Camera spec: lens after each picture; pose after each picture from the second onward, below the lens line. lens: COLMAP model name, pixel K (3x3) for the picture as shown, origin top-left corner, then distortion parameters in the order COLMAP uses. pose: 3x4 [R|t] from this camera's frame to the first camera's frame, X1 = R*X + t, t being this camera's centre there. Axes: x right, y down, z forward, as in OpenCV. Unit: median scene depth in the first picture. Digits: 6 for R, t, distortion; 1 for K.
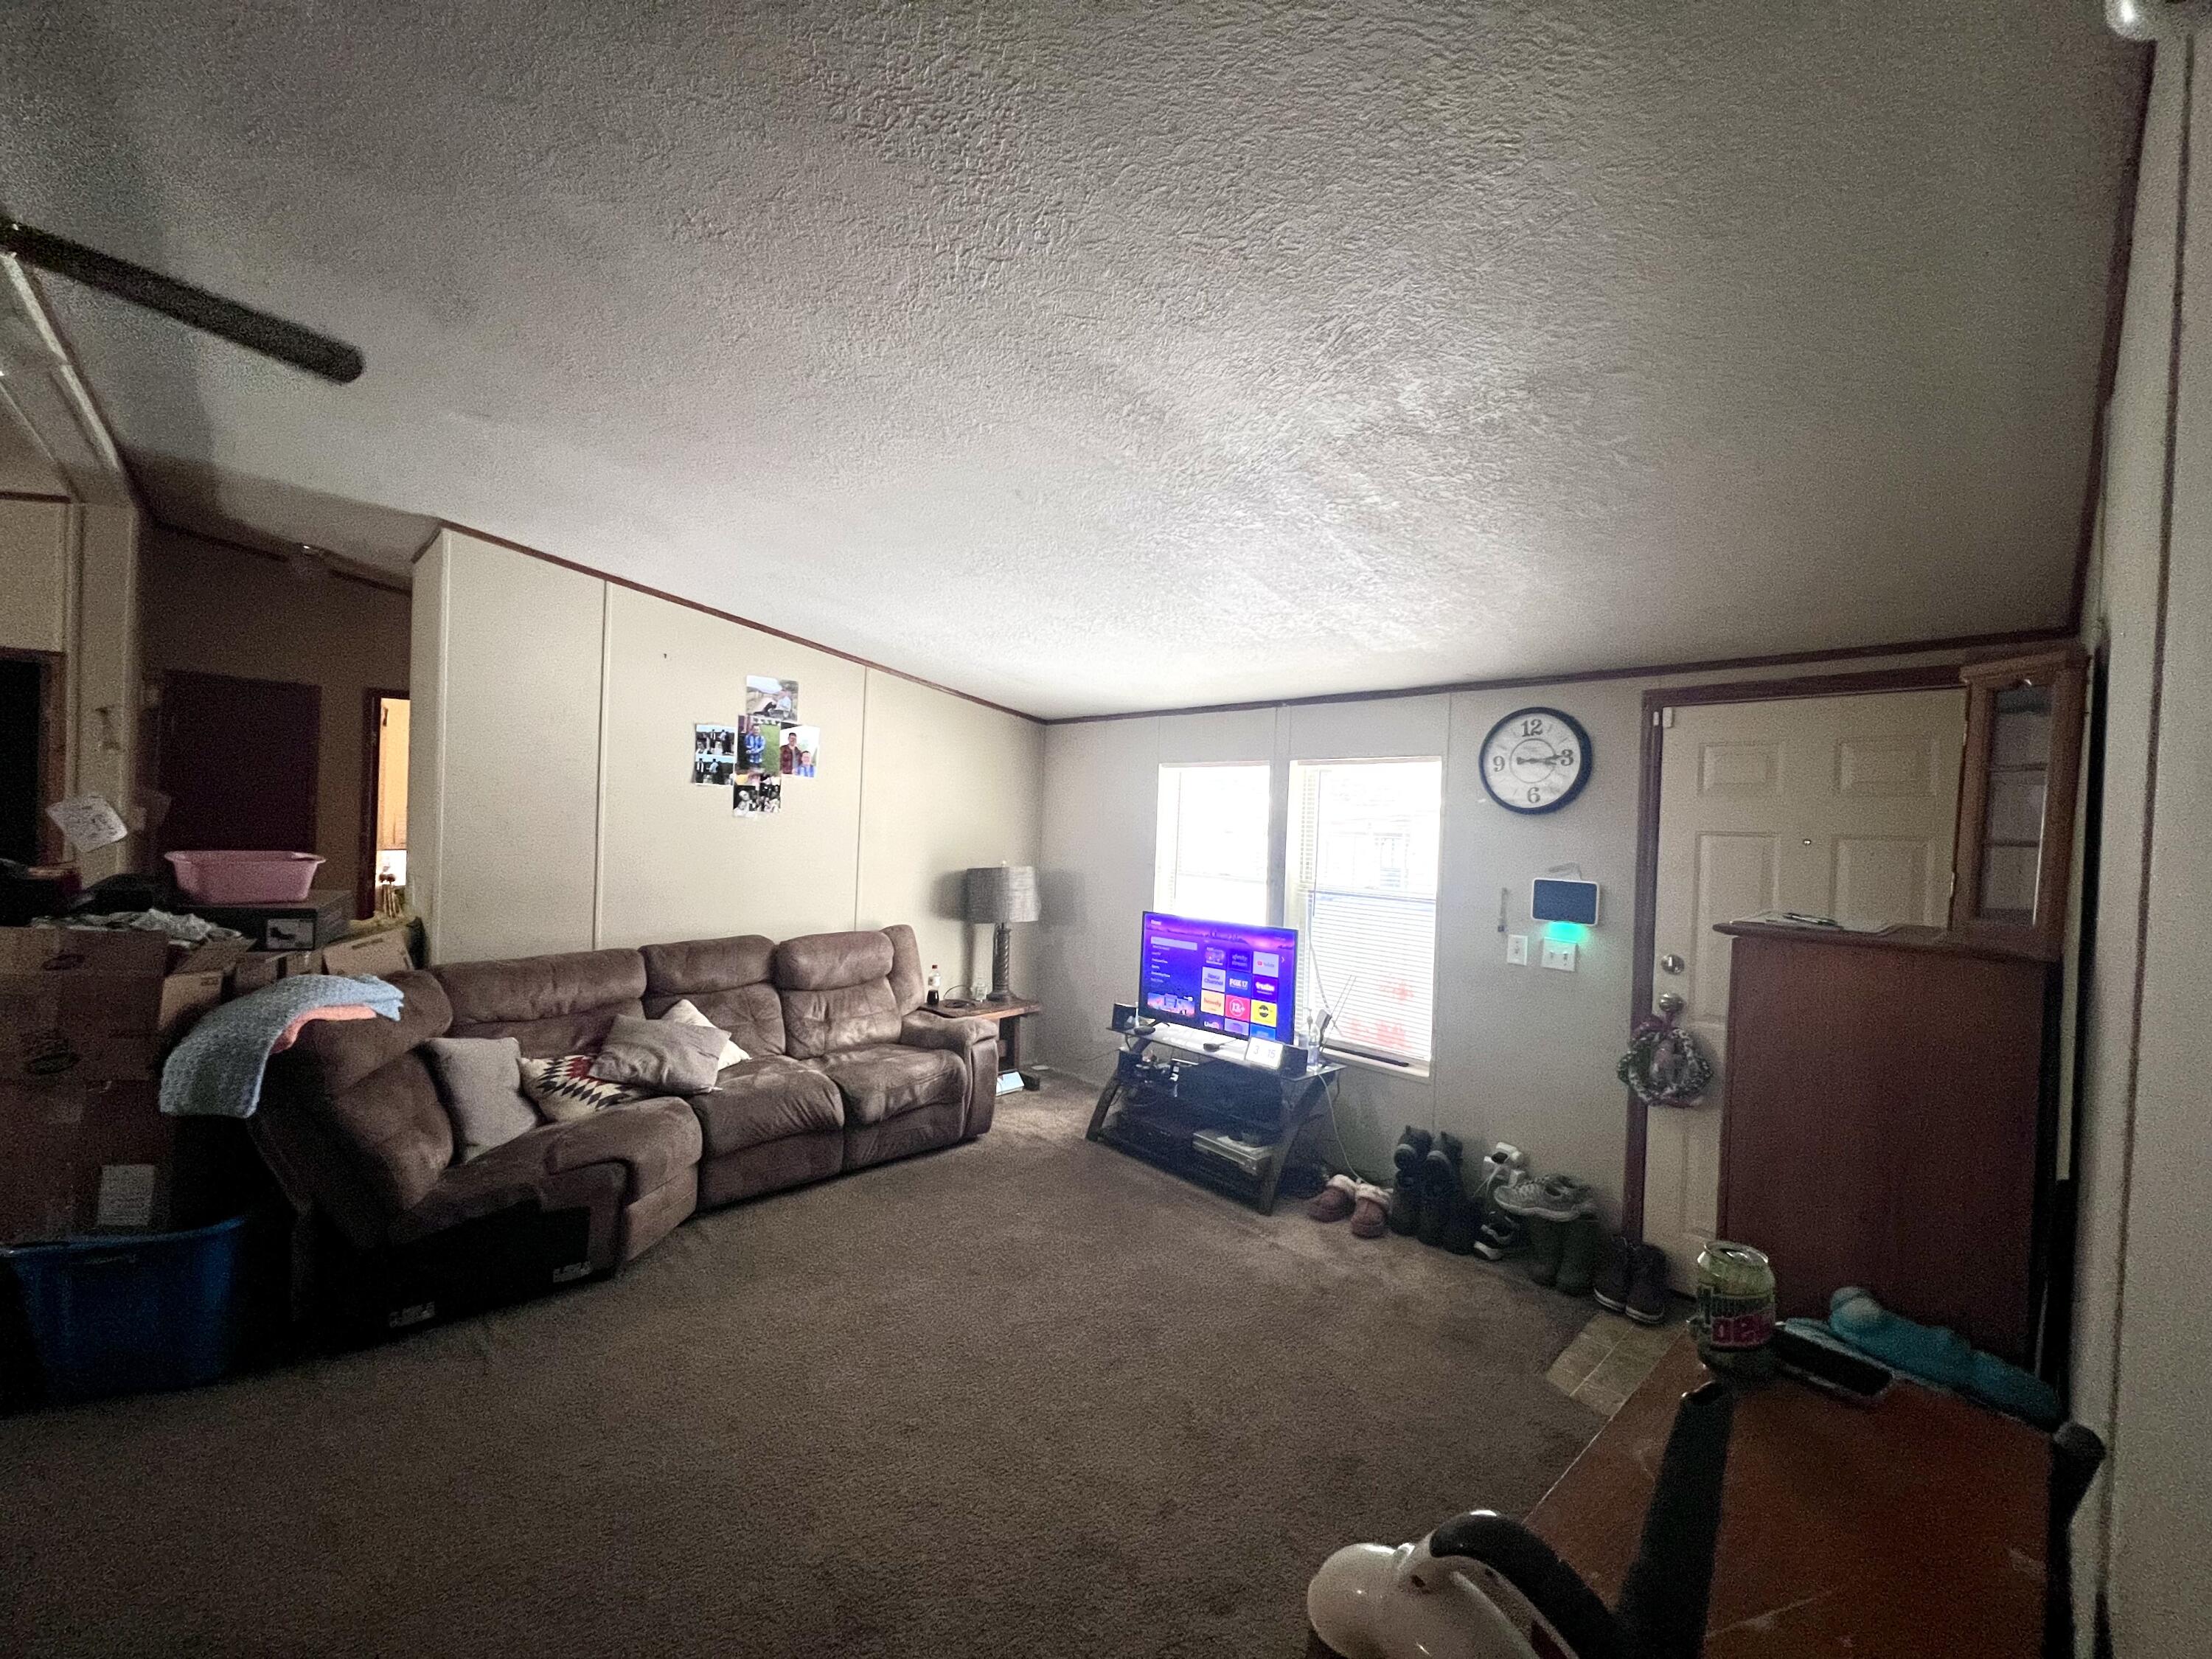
lens RADIAL K [[881.4, 0, 1106.0], [0, 881.4, 829.5], [0, 0, 1]] dist [-0.000537, -0.000011]
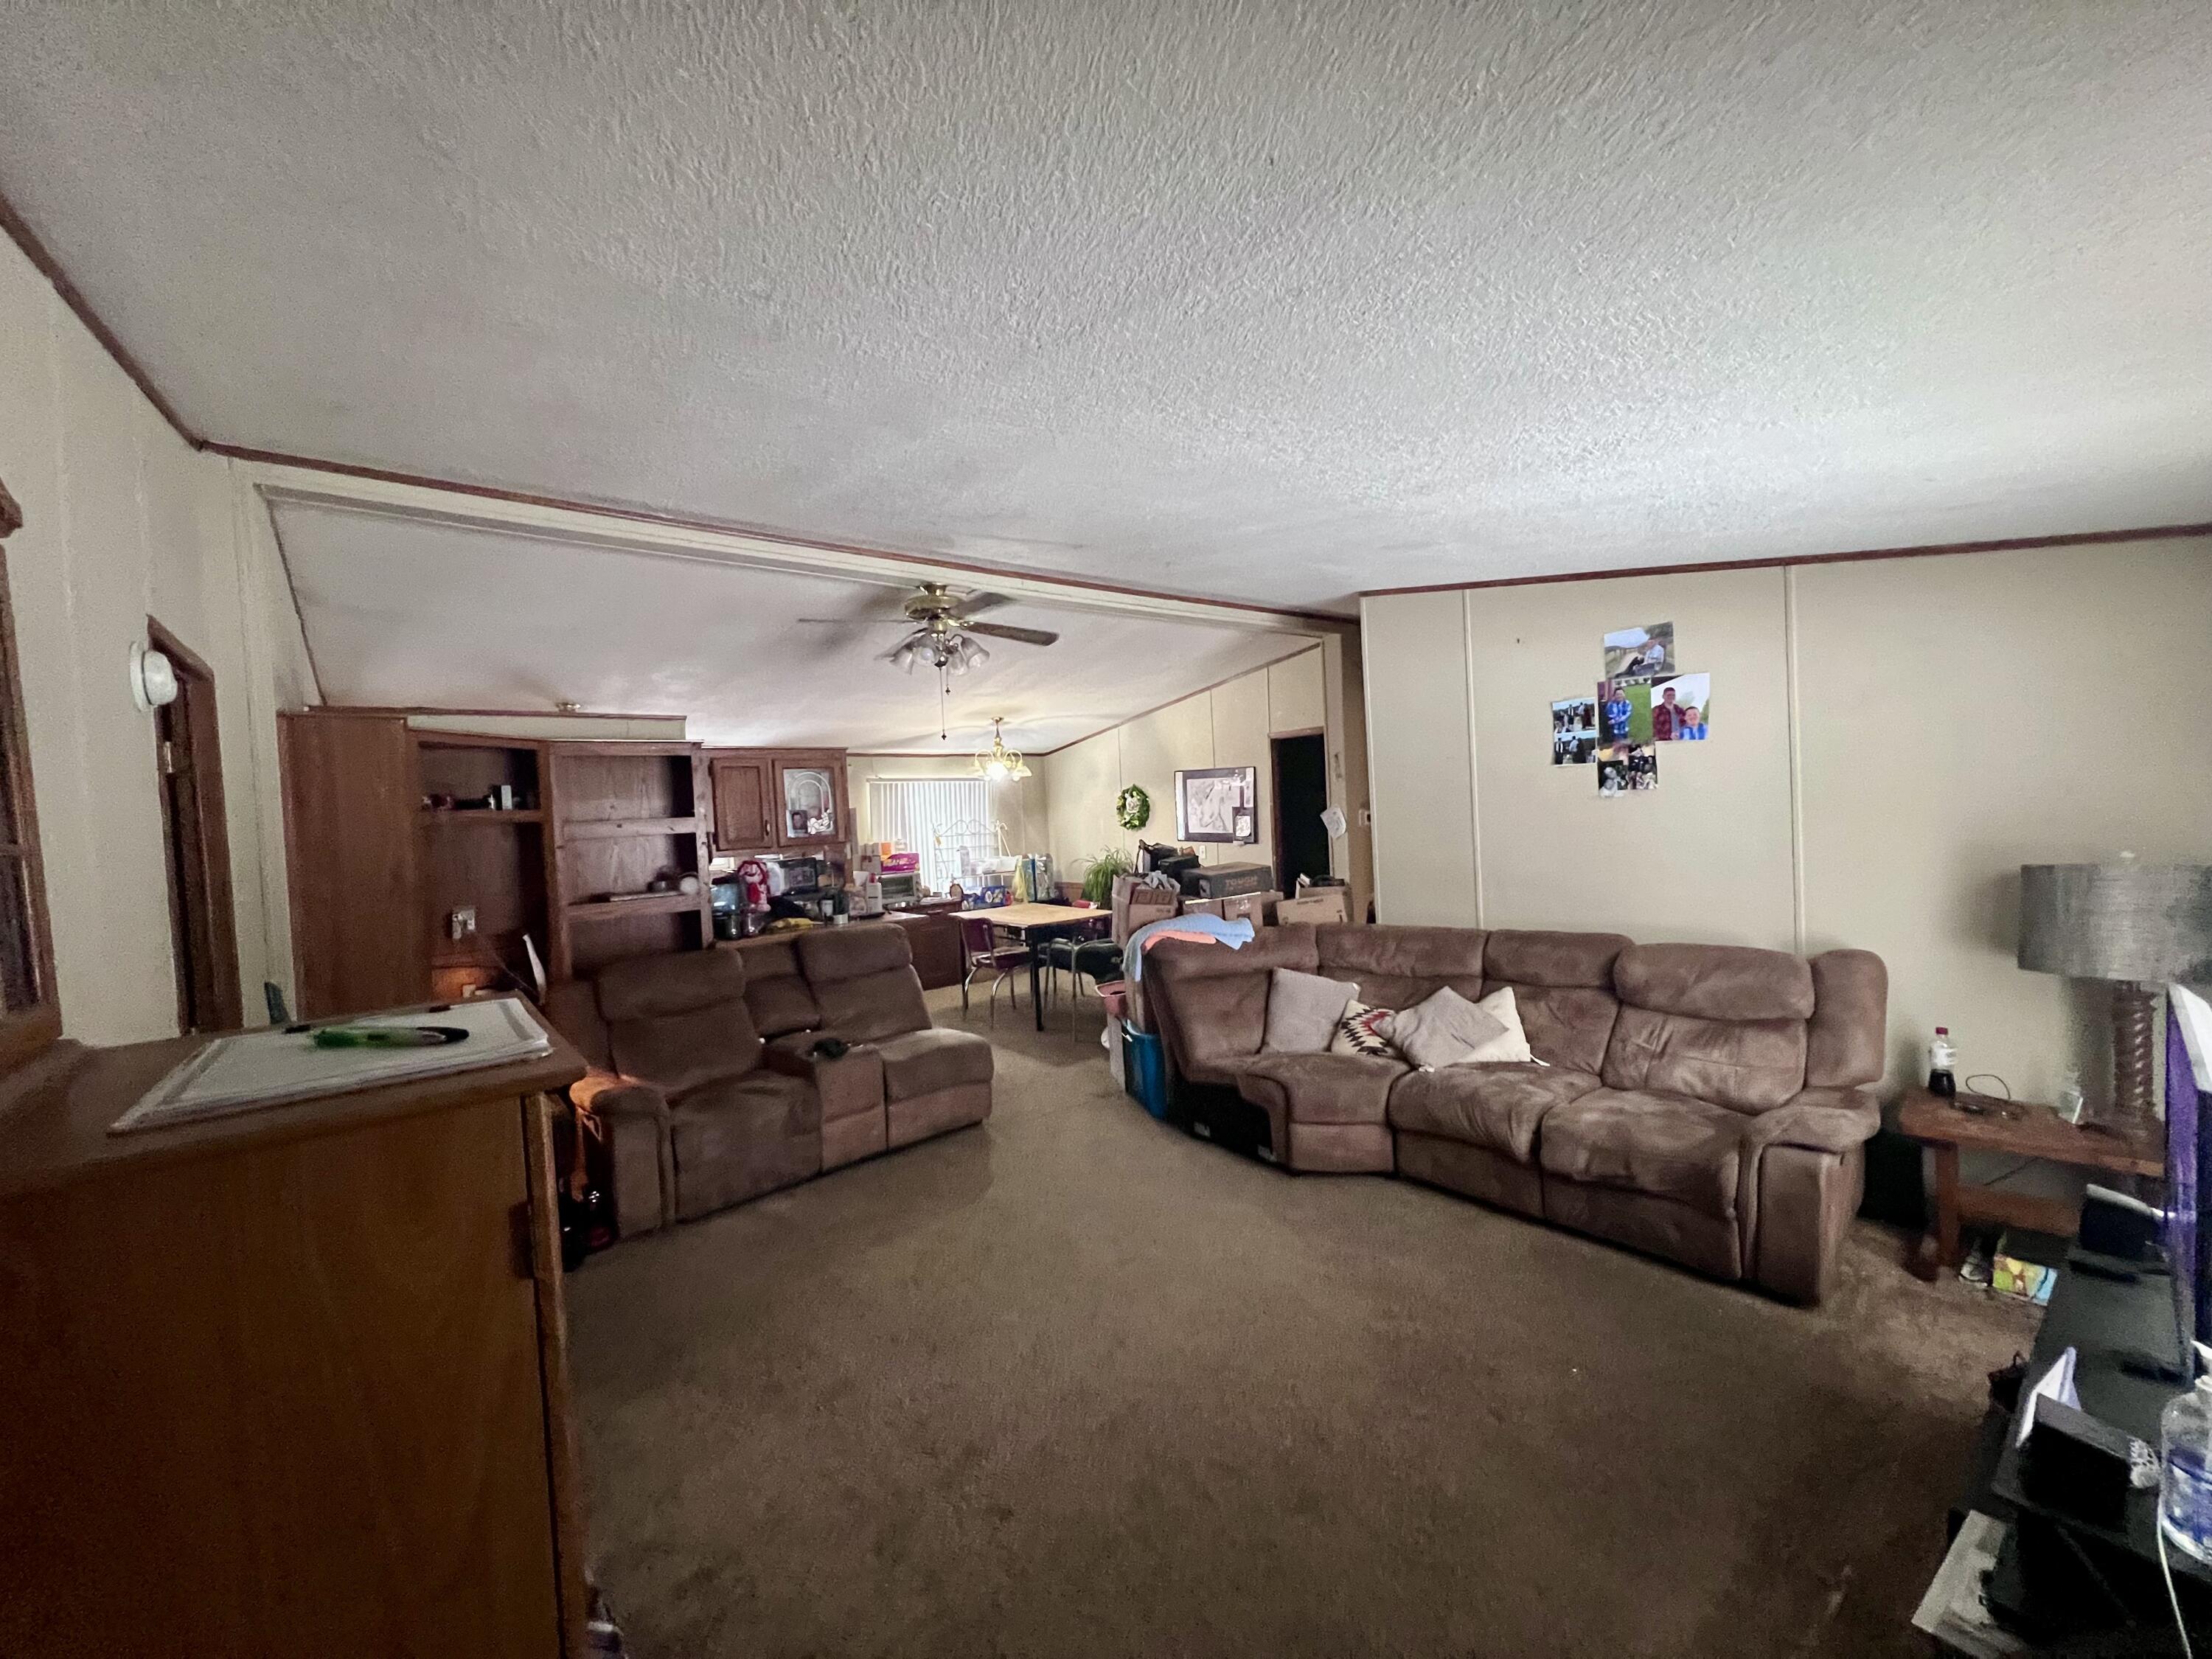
lens RADIAL K [[885.4, 0, 1106.0], [0, 885.4, 829.5], [0, 0, 1]] dist [-0.001281, -0.000057]
pose [[-0.071082, -0.009930, -0.997421, 0.550851], [0.036147, 0.999268, -0.012525, 0.011417], [0.996815, -0.036944, -0.070671, 0.627214]]
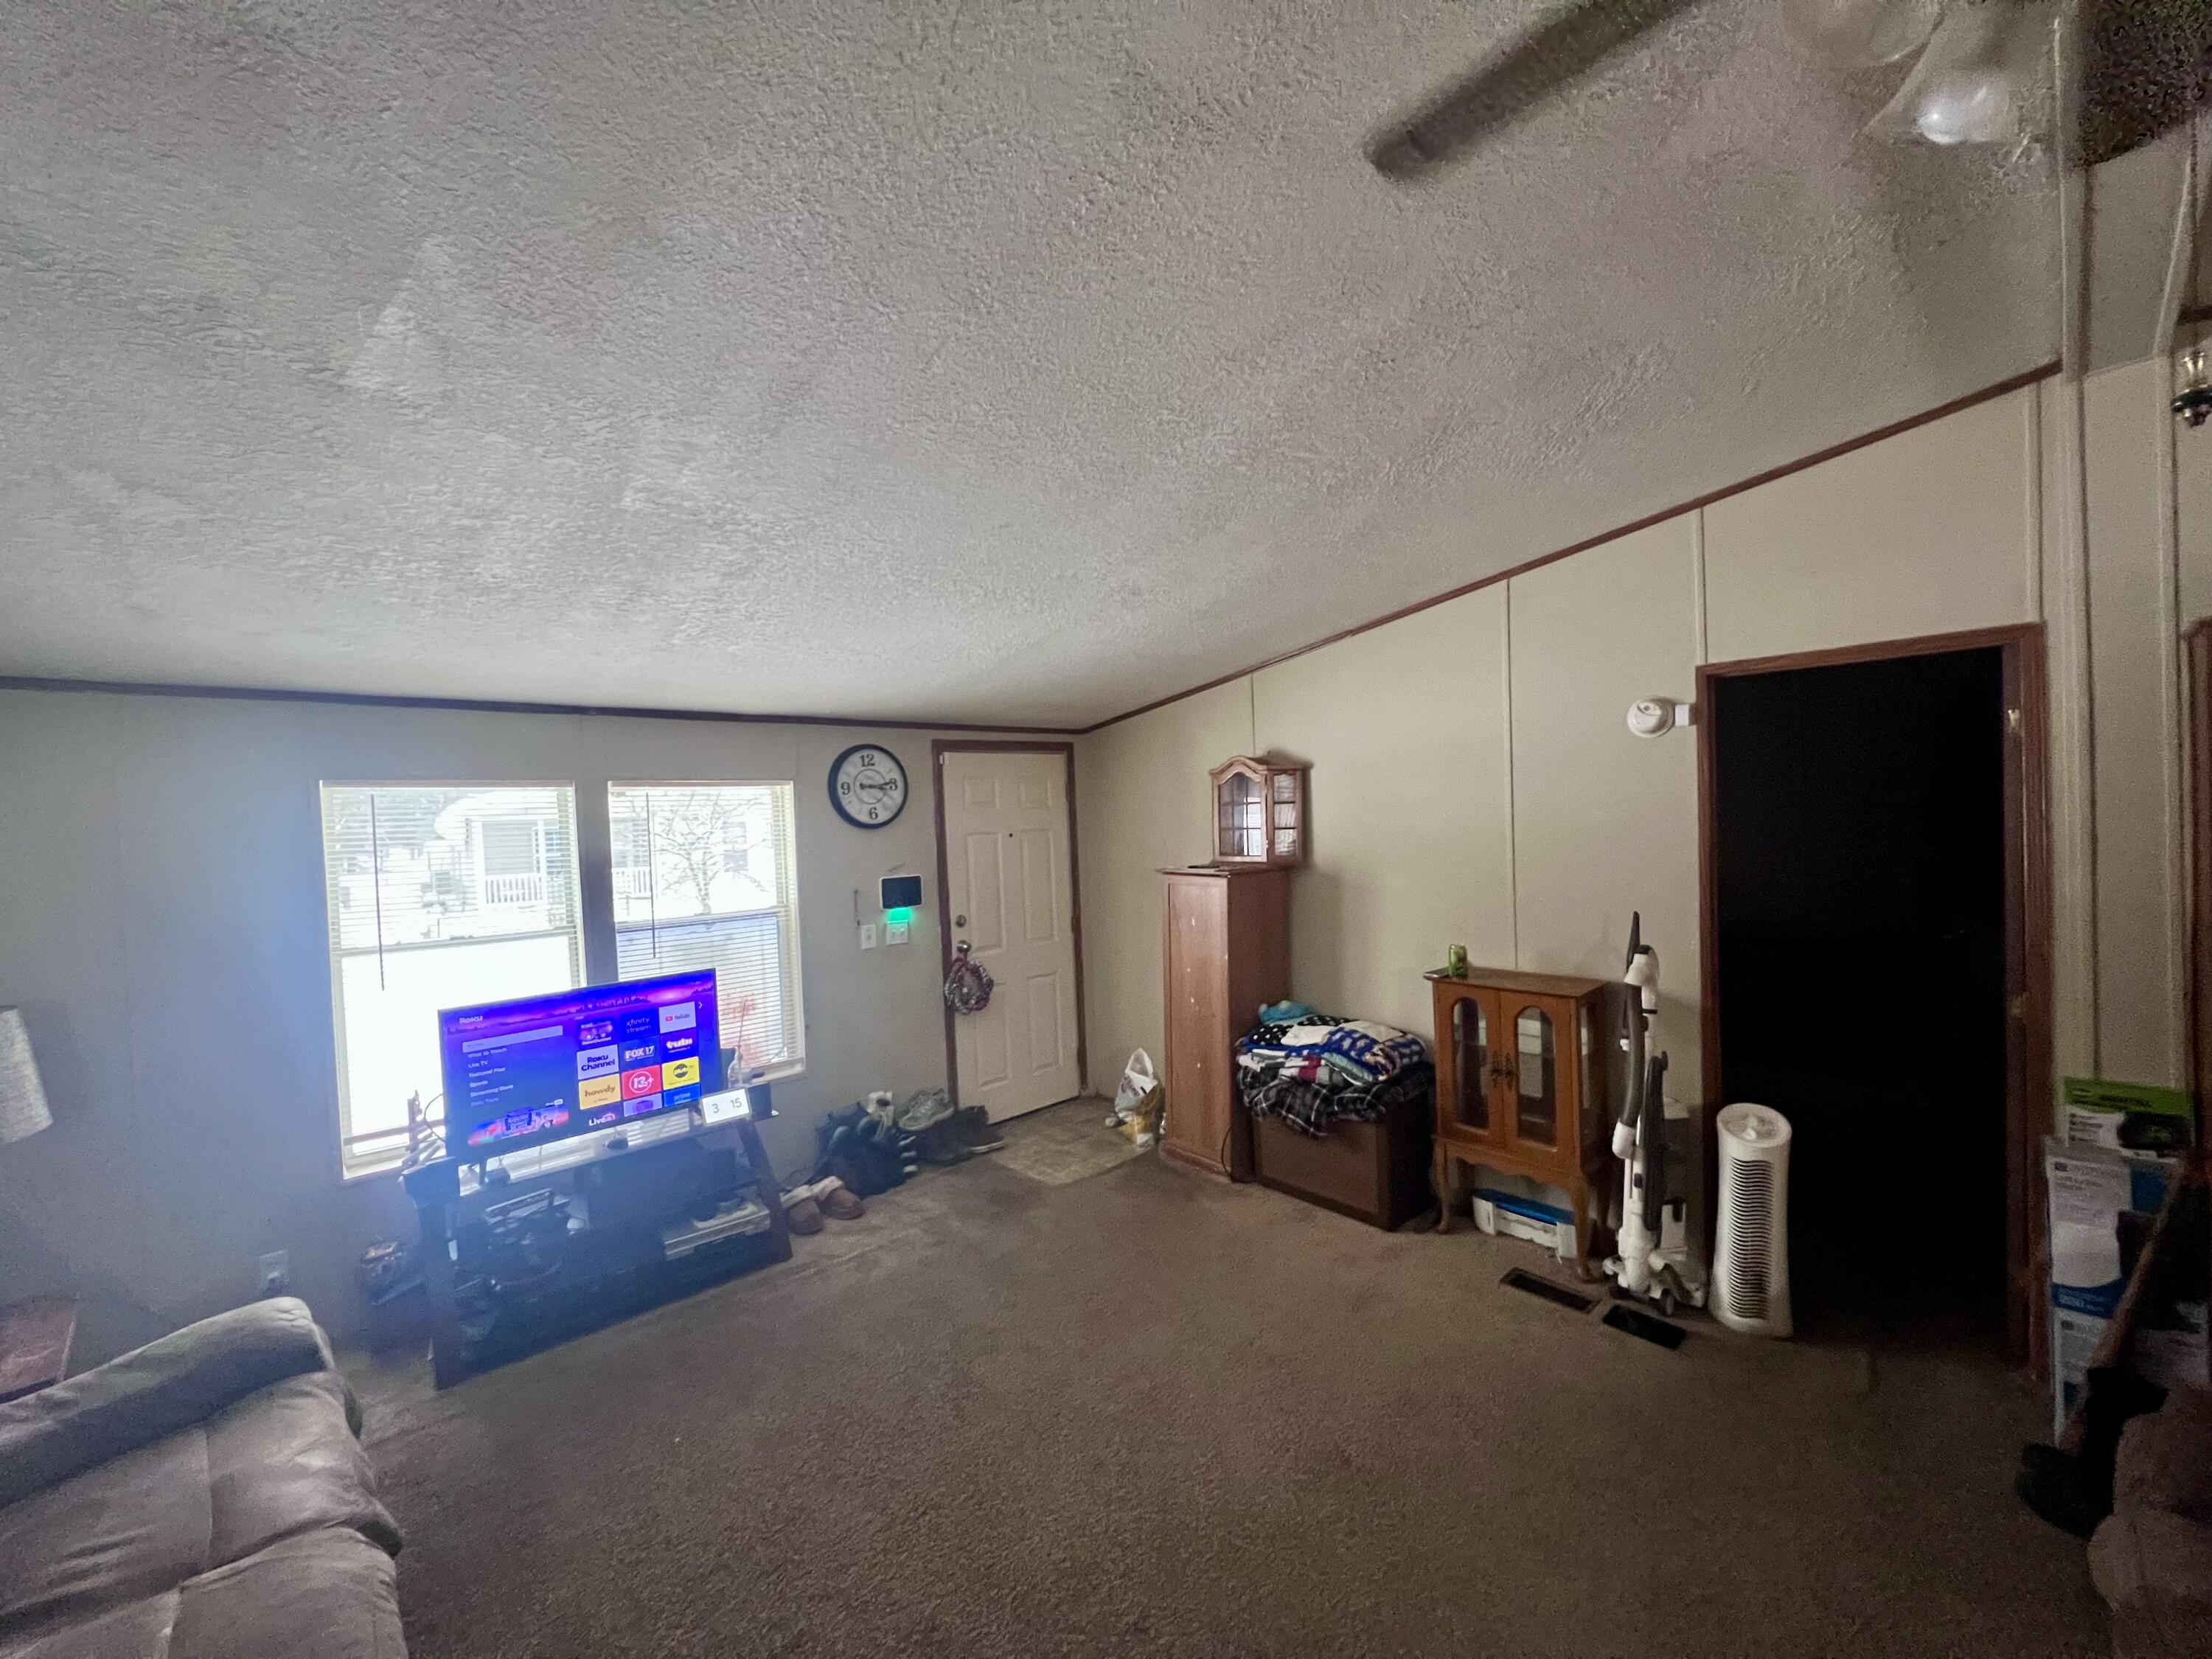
lens RADIAL K [[894.3, 0, 1106.0], [0, 894.3, 829.5], [0, 0, 1]] dist [0.001118, -0.000051]
pose [[0.012843, -0.058993, 0.998176, -0.653551], [0.044184, 0.997317, 0.058374, -0.062614], [-0.998941, 0.043354, 0.015415, 0.527179]]
